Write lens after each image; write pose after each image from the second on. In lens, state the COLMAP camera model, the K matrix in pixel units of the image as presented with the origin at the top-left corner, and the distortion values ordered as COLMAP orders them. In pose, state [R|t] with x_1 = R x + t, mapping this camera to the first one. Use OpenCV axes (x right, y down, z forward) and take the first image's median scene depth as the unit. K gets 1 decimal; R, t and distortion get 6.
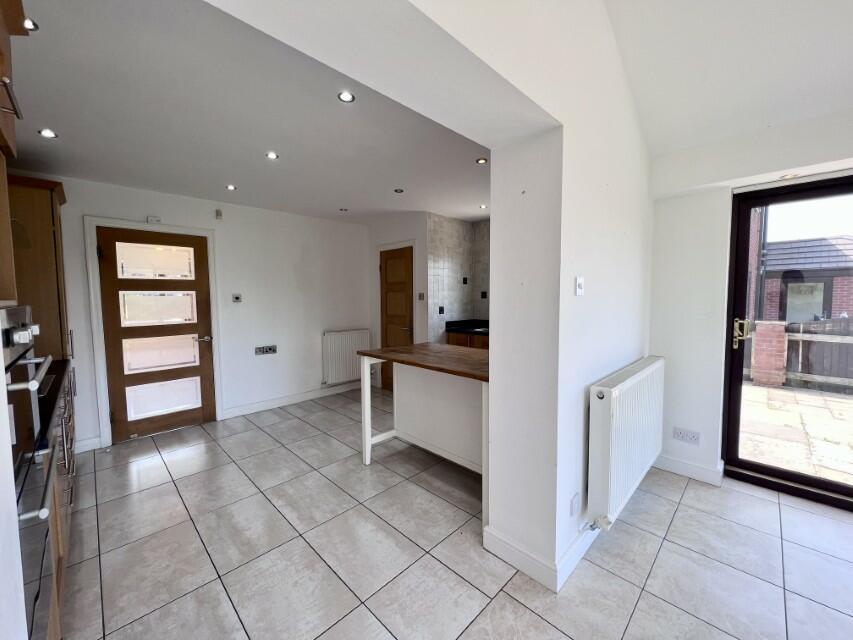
lens RADIAL K [[340.7, 0, 423.5], [0, 340.7, 318.1], [0, 0, 1]] dist [0.000306, -0.000150]
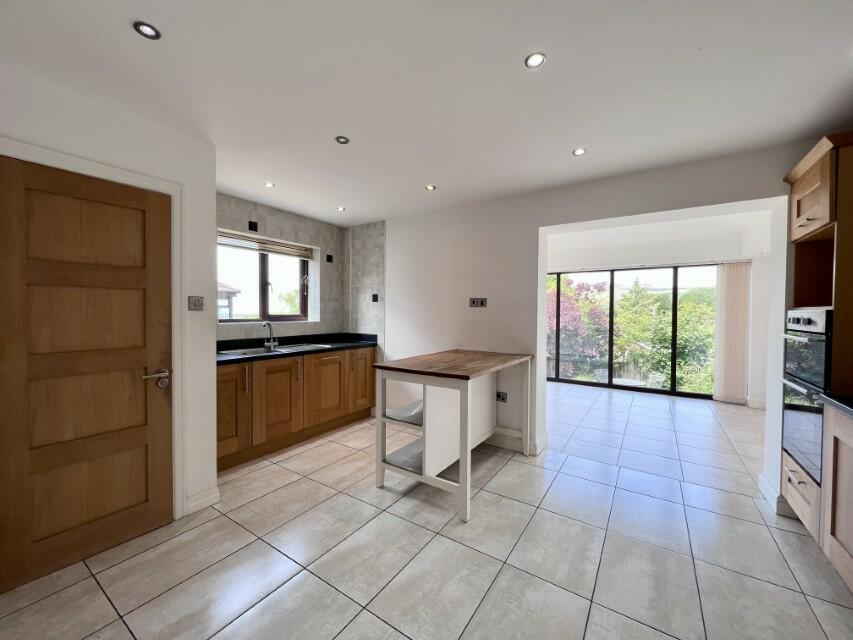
lens RADIAL K [[340.7, 0, 423.5], [0, 340.7, 318.1], [0, 0, 1]] dist [0.000306, -0.000150]
pose [[-0.196657, -0.011256, 0.980408, -1.067088], [0.055523, 0.998202, 0.022598, -0.063672], [-0.978899, 0.058879, -0.195679, 1.439793]]
